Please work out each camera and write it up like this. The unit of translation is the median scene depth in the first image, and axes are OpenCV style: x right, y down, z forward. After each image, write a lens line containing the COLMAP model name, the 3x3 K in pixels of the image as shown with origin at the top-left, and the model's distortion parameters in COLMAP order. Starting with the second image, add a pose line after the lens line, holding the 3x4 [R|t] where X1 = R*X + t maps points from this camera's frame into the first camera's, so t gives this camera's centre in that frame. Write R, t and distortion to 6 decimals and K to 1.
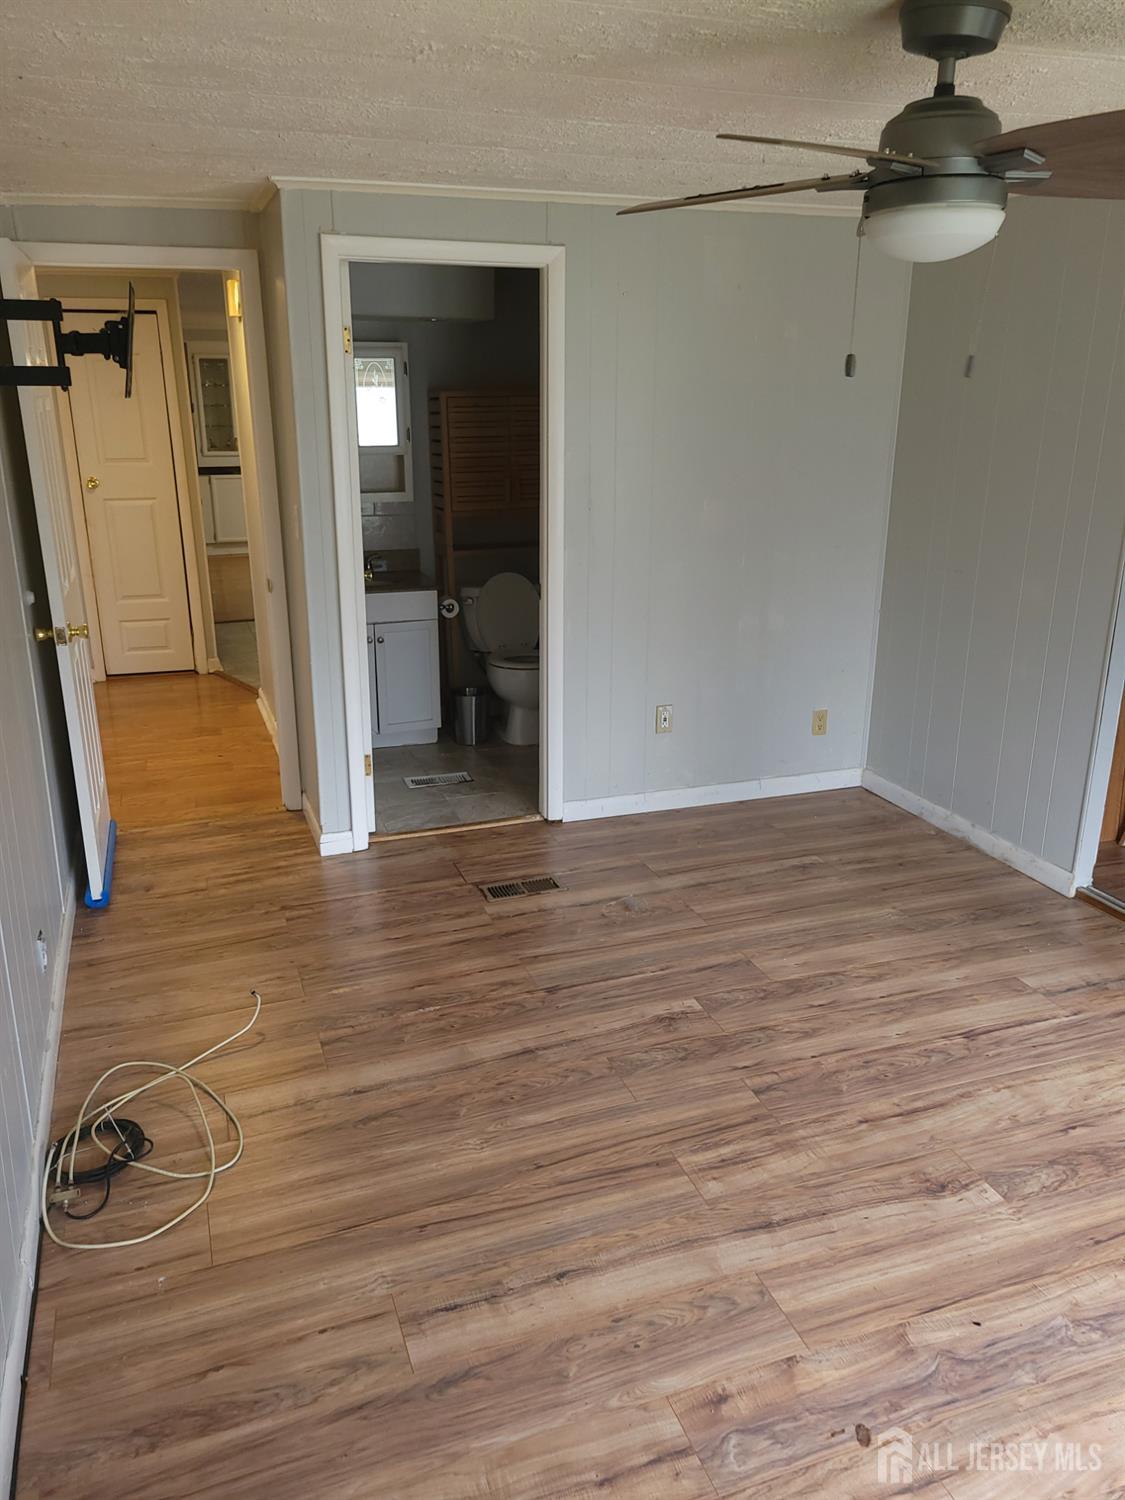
lens RADIAL K [[1138.3, 0, 561.9], [0, 1138.3, 778.3], [0, 0, 1]] dist [0.004727, 0.003733]
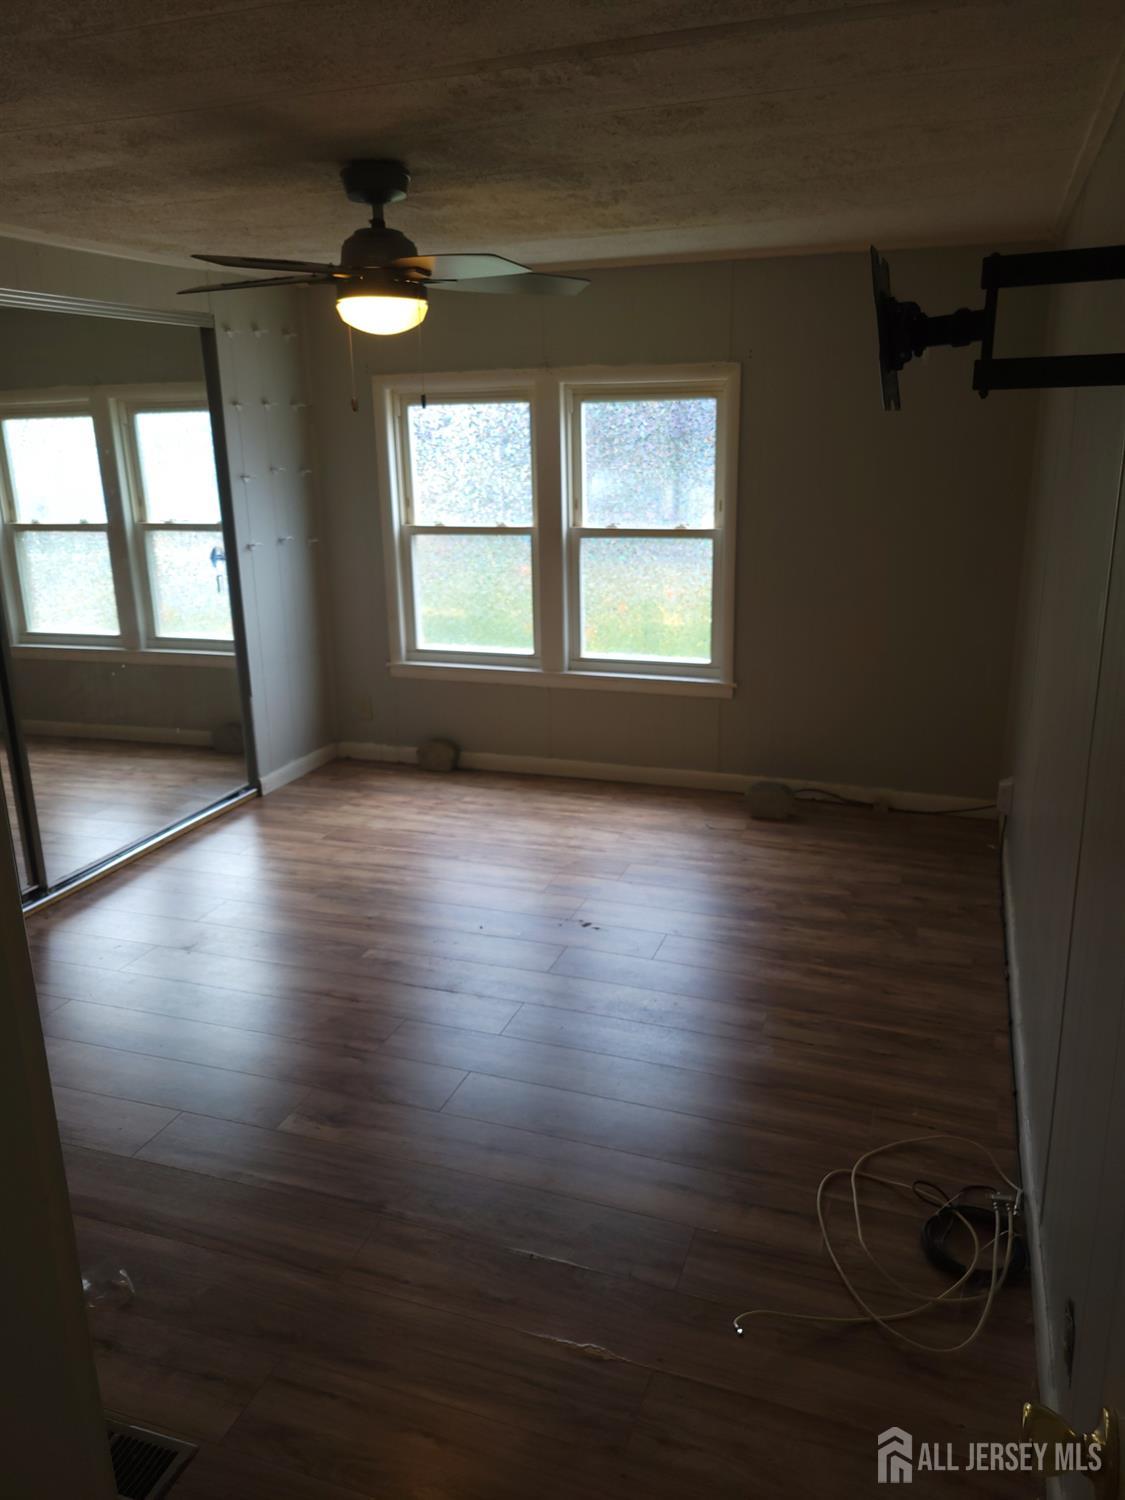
lens RADIAL K [[1141.2, 0, 562.5], [0, 1141.2, 750.0], [0, 0, 1]] dist [0.000869, -0.000531]
pose [[-0.780988, -0.160768, 0.603499, -0.762994], [0.217146, 0.836116, 0.503744, -0.626631], [-0.585581, 0.524466, -0.618087, 1.844505]]
